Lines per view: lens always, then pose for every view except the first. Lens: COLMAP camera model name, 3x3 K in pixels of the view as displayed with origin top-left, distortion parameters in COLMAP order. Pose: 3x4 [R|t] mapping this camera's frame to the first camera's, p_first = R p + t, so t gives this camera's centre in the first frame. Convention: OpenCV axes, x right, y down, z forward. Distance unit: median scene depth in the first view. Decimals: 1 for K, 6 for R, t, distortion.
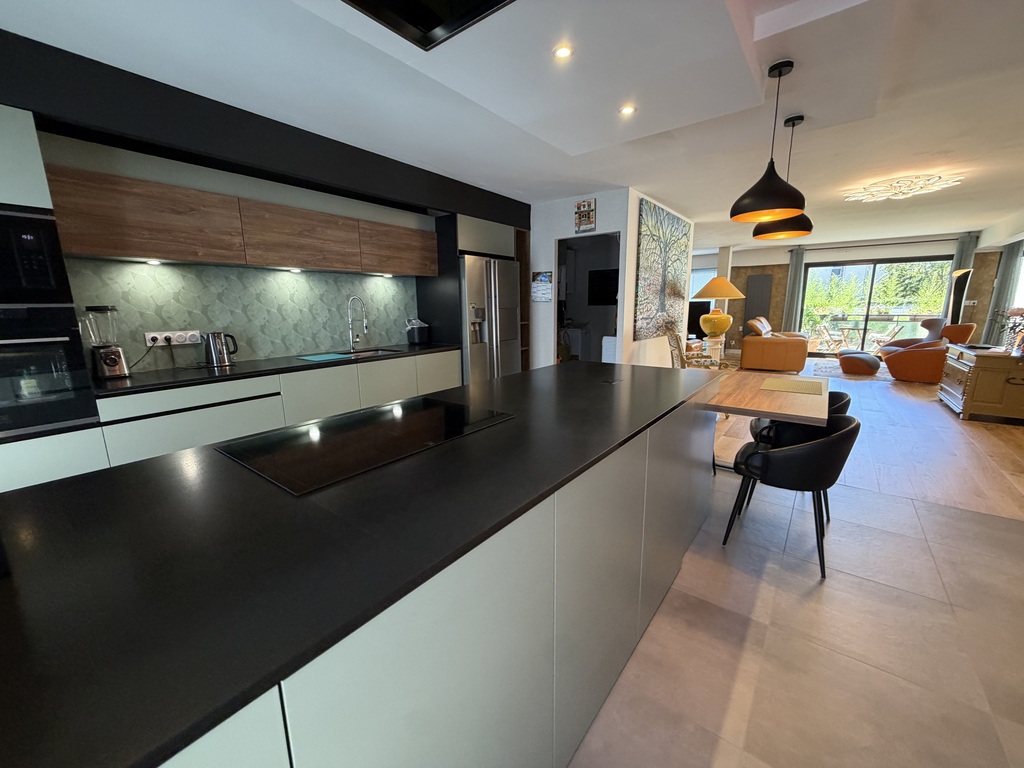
lens RADIAL K [[407.4, 0, 508.6], [0, 407.4, 384.8], [0, 0, 1]] dist [0.000595, -0.000477]
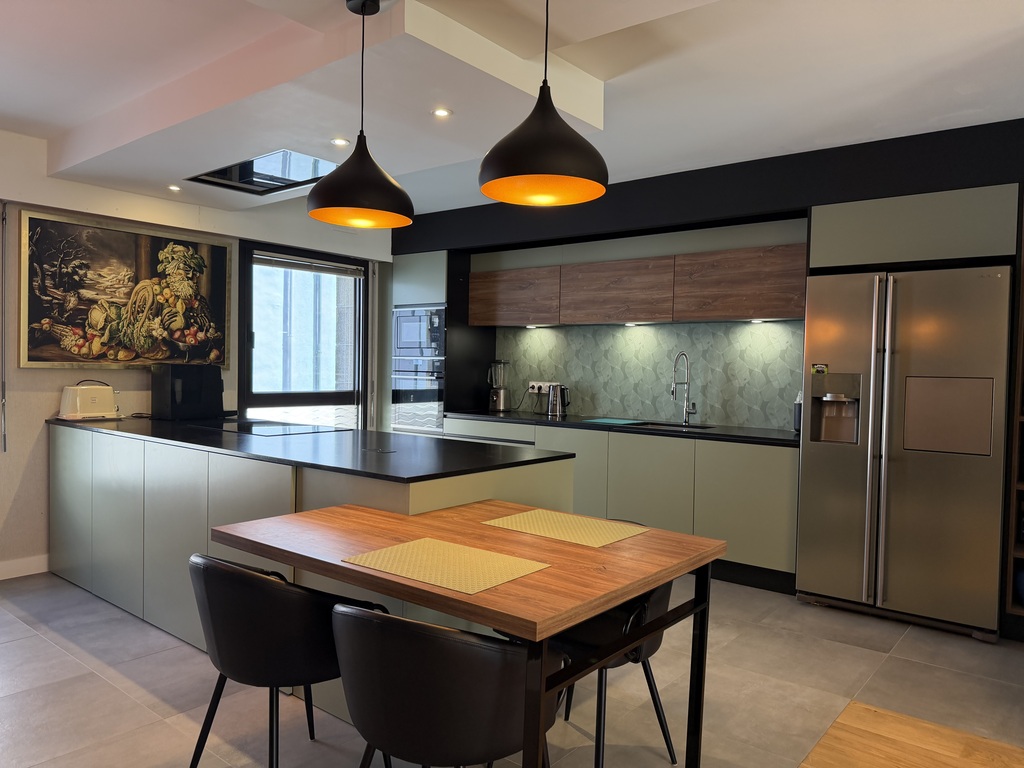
lens RADIAL K [[711.0, 0, 511.9], [0, 711.0, 388.2], [0, 0, 1]] dist [0.112695, -0.152322]
pose [[-0.024910, 0.042440, -0.998788, 0.821126], [-0.213297, 0.975867, 0.046785, -0.124673], [0.976670, 0.214204, -0.015256, 0.617211]]
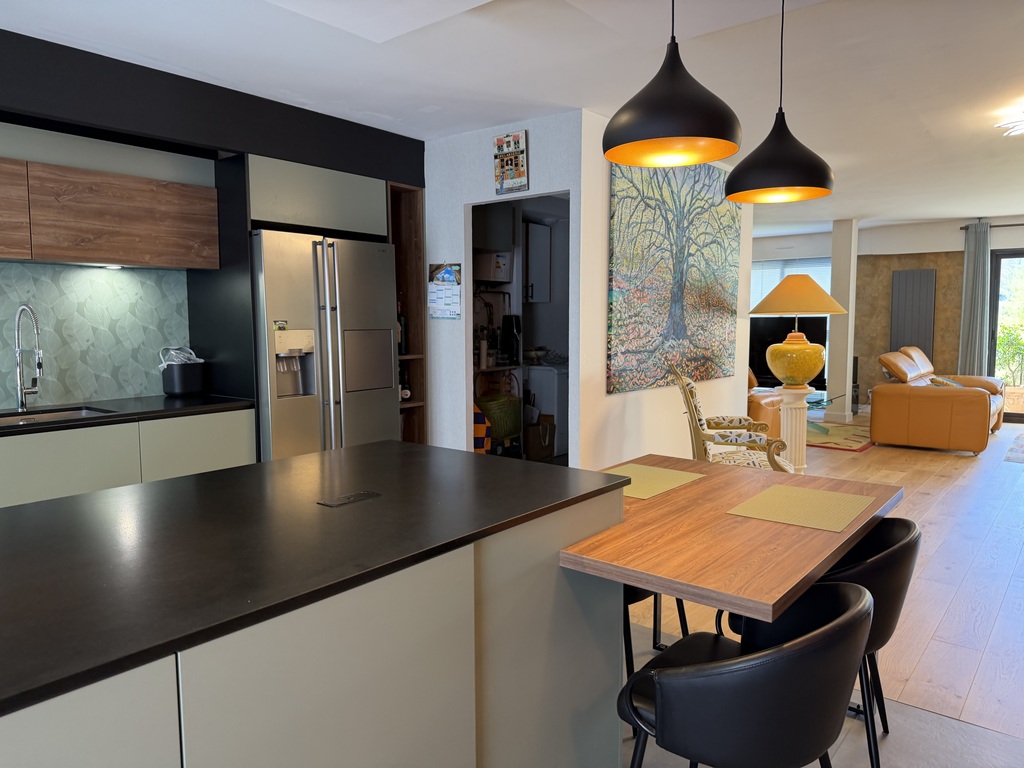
lens RADIAL K [[711.0, 0, 511.9], [0, 711.0, 388.2], [0, 0, 1]] dist [0.112695, -0.152322]
pose [[0.999704, 0.012016, -0.021137, 0.223461], [-0.013985, 0.995320, -0.095617, -0.028354], [0.019889, 0.095885, 0.995194, 0.090234]]
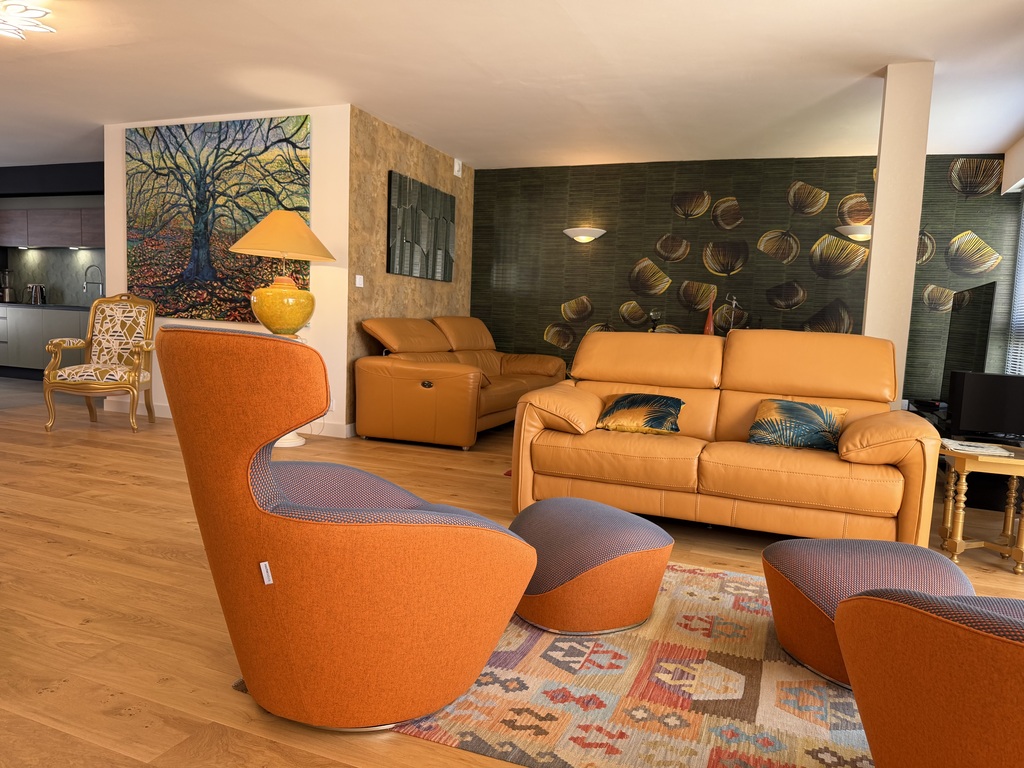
lens RADIAL K [[717.8, 0, 511.4], [0, 717.8, 387.7], [0, 0, 1]] dist [0.069330, -0.111613]
pose [[0.262888, 0.117590, -0.957634, 1.950371], [-0.231561, 0.971225, 0.055691, -0.235006], [0.936626, 0.207110, 0.282553, 1.437988]]
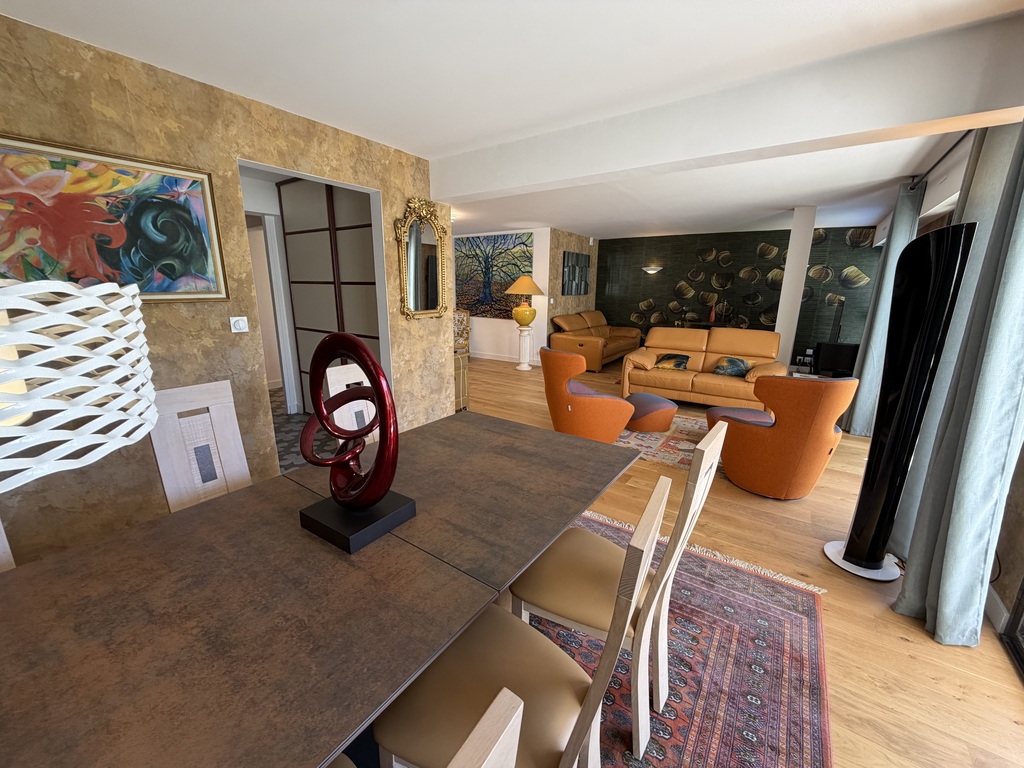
lens RADIAL K [[407.4, 0, 508.6], [0, 407.4, 384.8], [0, 0, 1]] dist [0.000595, -0.000477]
pose [[0.041132, 0.249546, -0.967489, 2.391836], [-0.201562, 0.950473, 0.236588, -0.320317], [0.978612, 0.185278, 0.089393, 1.235644]]
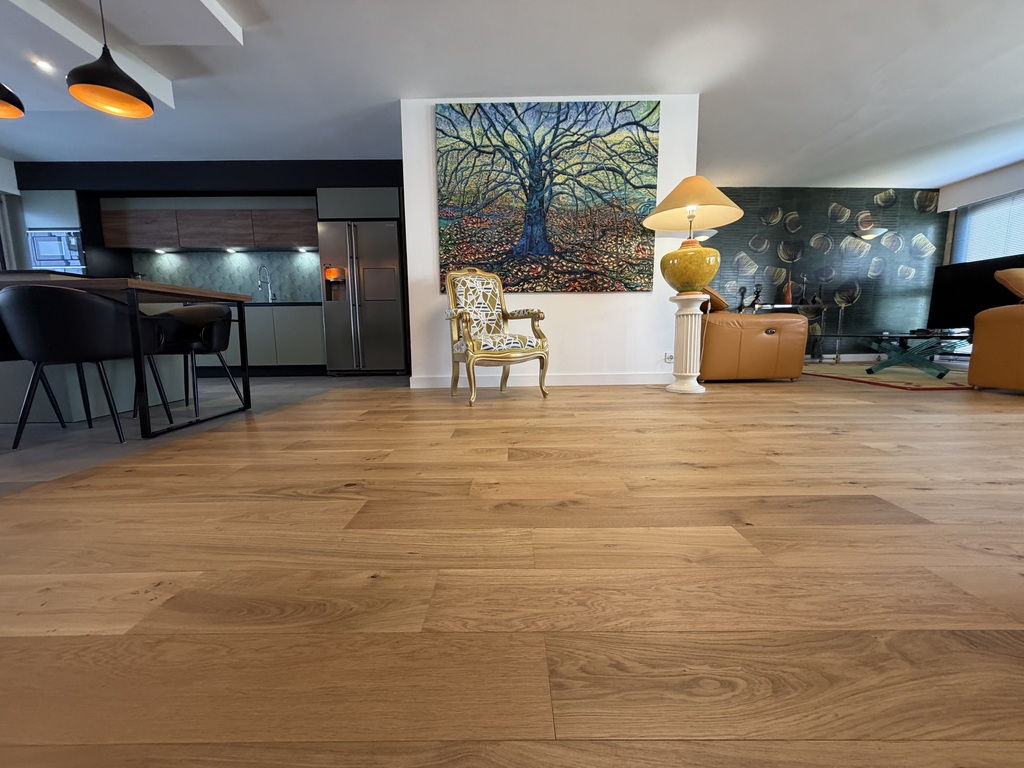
lens RADIAL K [[407.4, 0, 508.6], [0, 407.4, 384.8], [0, 0, 1]] dist [0.000595, -0.000477]
pose [[0.611397, 0.108481, -0.783853, 1.110470], [-0.148596, 0.988677, 0.020925, 0.032281], [0.777247, 0.103684, 0.620594, 0.702818]]
